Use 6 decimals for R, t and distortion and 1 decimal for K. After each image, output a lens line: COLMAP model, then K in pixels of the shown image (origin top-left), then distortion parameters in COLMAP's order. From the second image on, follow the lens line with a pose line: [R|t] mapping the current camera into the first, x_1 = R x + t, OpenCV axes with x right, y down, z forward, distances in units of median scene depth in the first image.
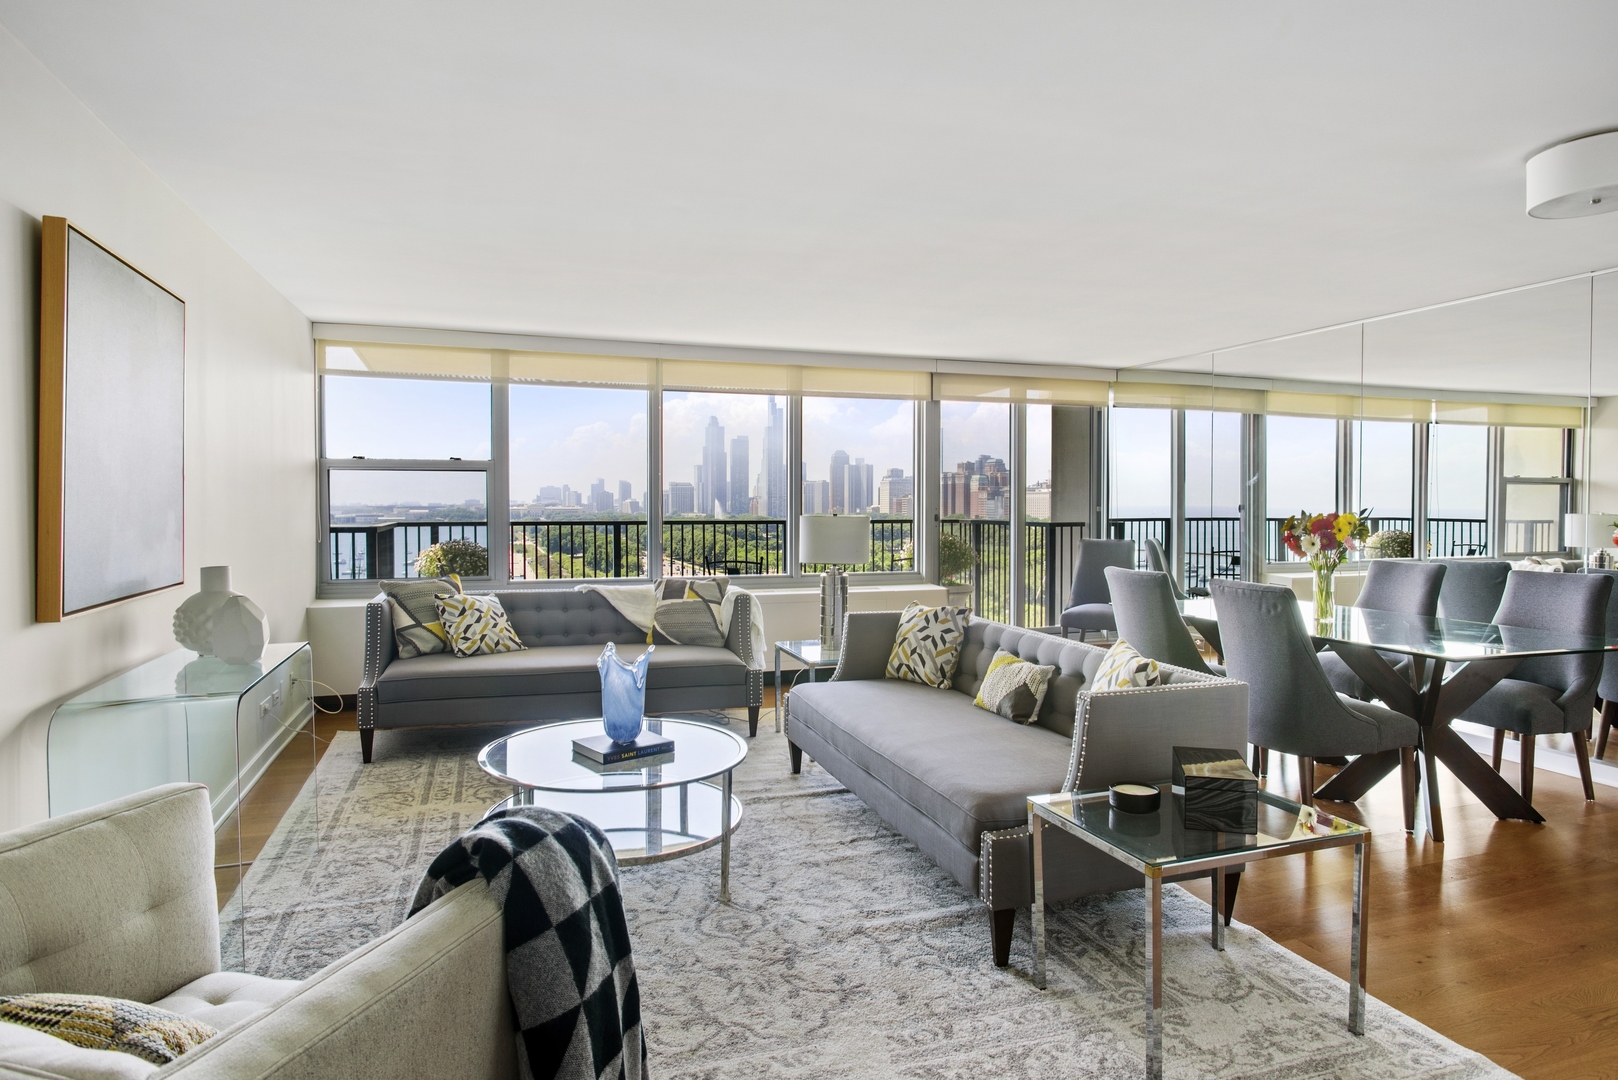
lens RADIAL K [[915.2, 0, 787.5], [0, 915.2, 476.5], [0, 0, 1]] dist [-0.012689, 0.000529]
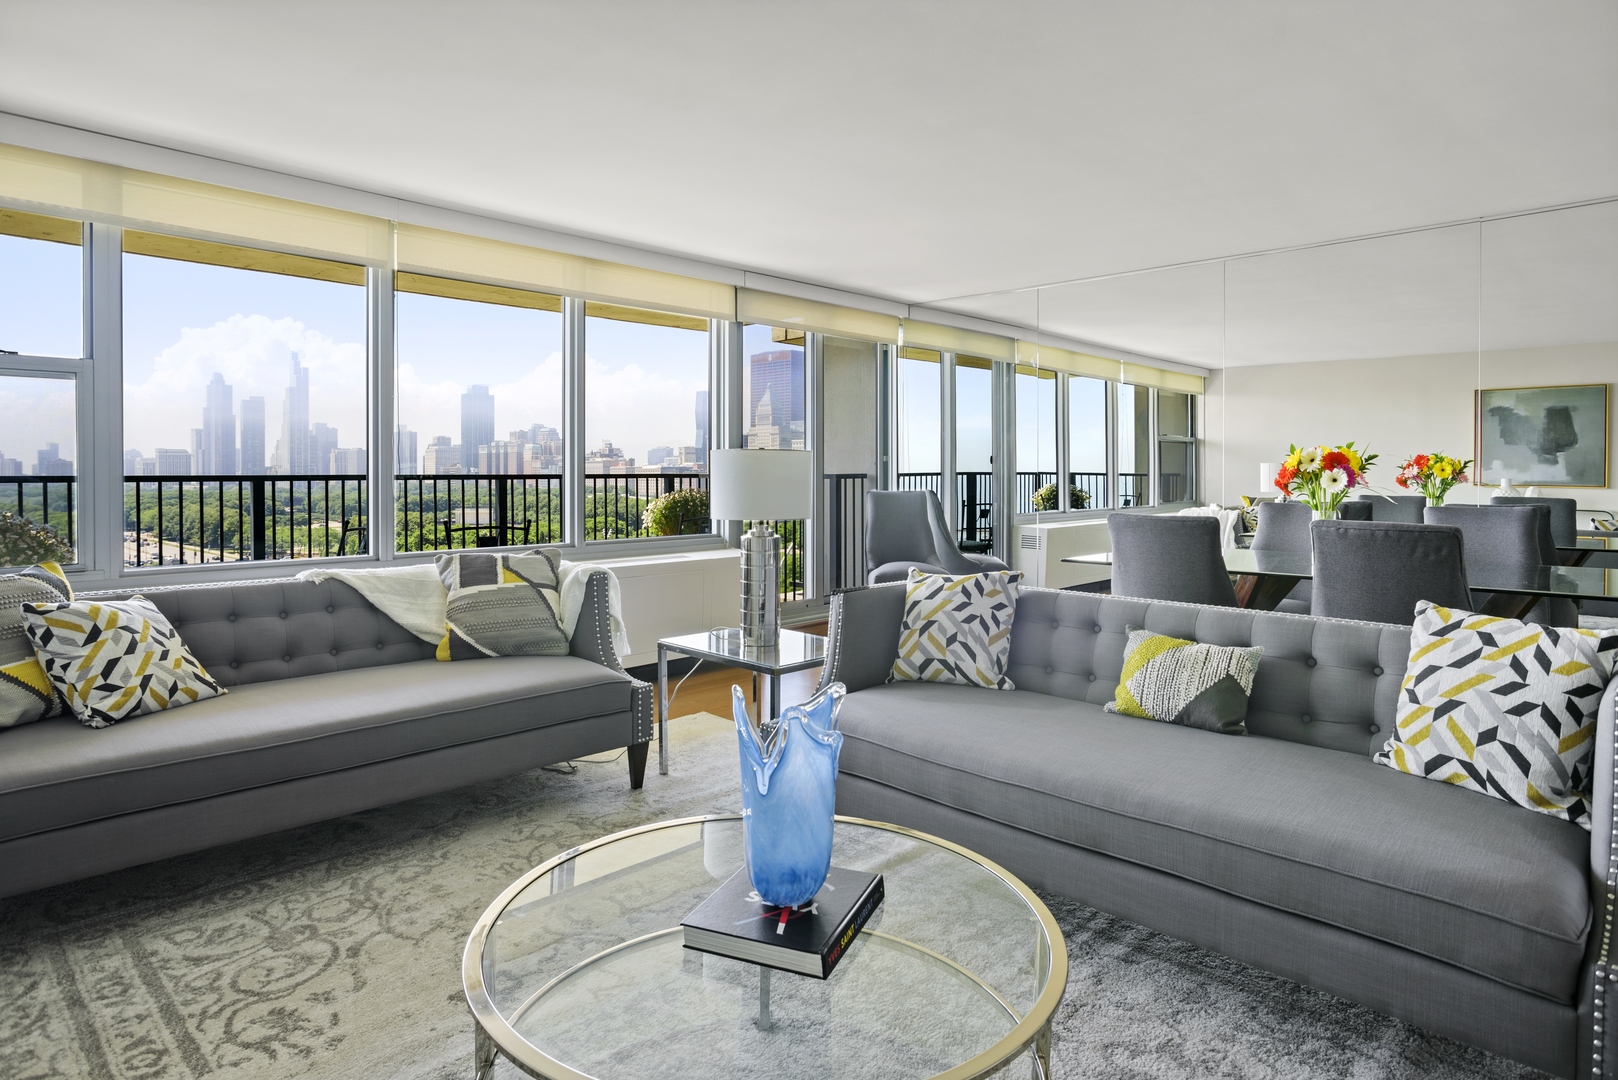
lens RADIAL K [[938.5, 0, 830.2], [0, 938.5, 449.2], [0, 0, 1]] dist [-0.006667, 0.003316]
pose [[0.887566, 0.007954, 0.460612, -0.231931], [-0.011611, 0.999920, 0.005106, 0.038104], [-0.460535, -0.009880, 0.887587, 0.353261]]
